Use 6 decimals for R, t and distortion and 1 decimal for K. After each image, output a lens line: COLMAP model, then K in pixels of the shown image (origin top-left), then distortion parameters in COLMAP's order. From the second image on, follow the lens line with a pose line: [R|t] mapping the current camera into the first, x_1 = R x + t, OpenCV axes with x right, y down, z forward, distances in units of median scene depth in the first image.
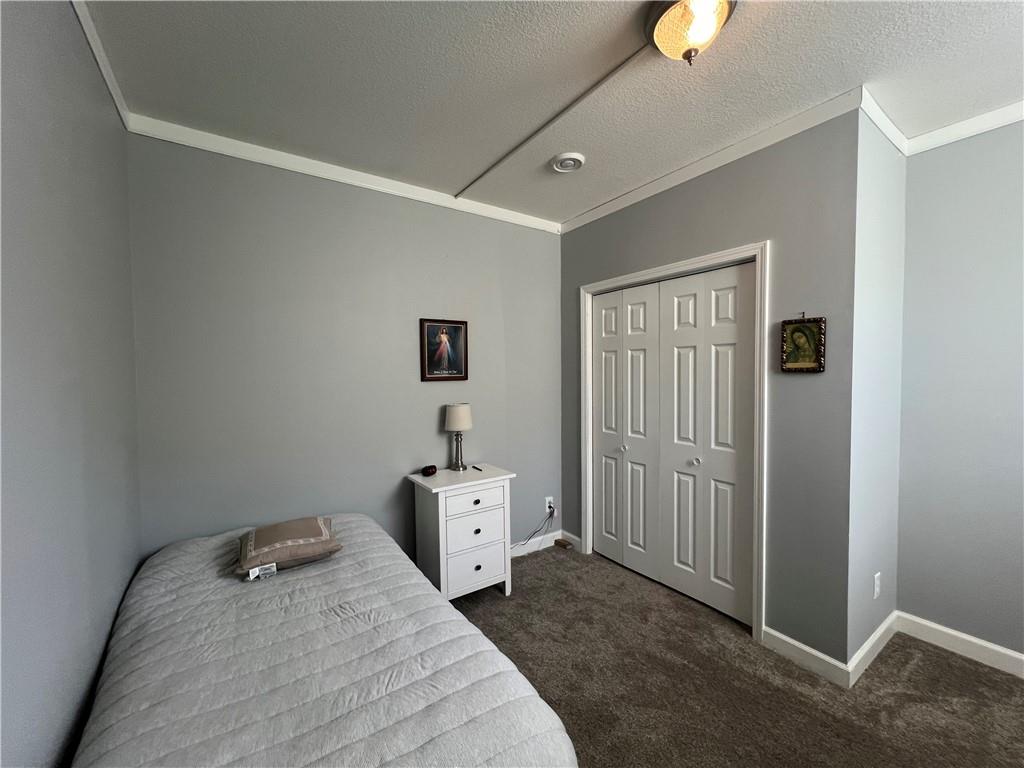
lens RADIAL K [[410.1, 0, 510.7], [0, 410.1, 384.6], [0, 0, 1]] dist [0.000225, -0.000086]
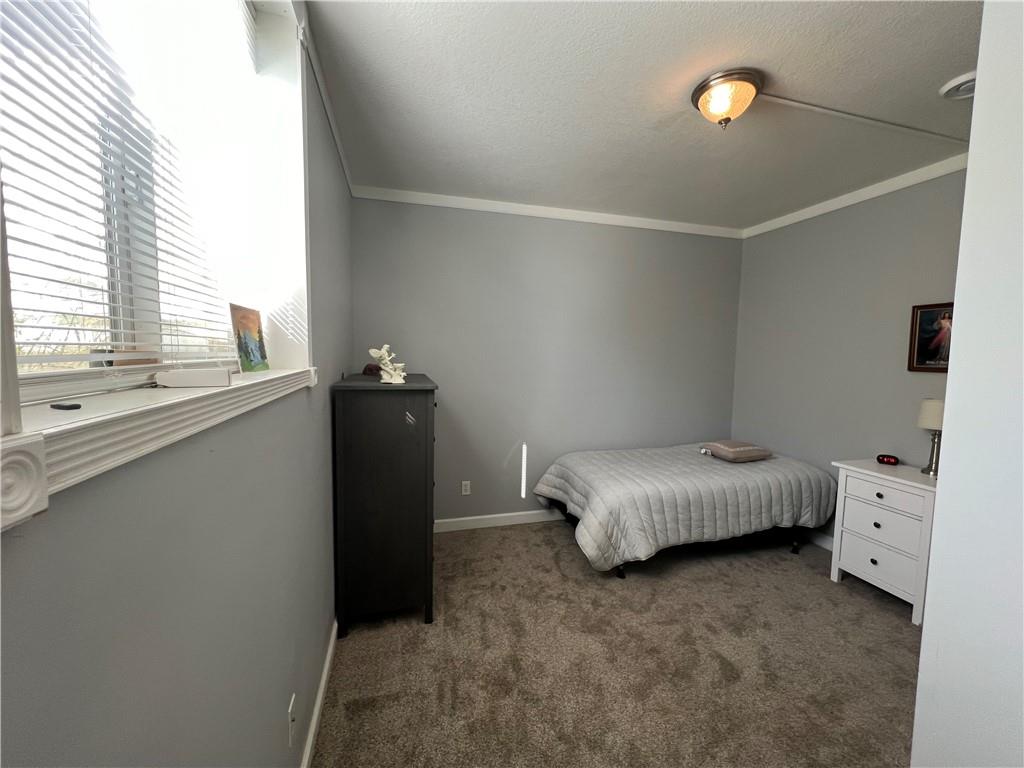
lens RADIAL K [[410.1, 0, 510.7], [0, 410.1, 384.6], [0, 0, 1]] dist [0.000225, -0.000086]
pose [[-0.319741, 0.081038, -0.944033, 1.007942], [-0.044747, 0.993933, 0.100478, -0.031662], [0.946448, 0.074370, -0.314175, 0.420014]]
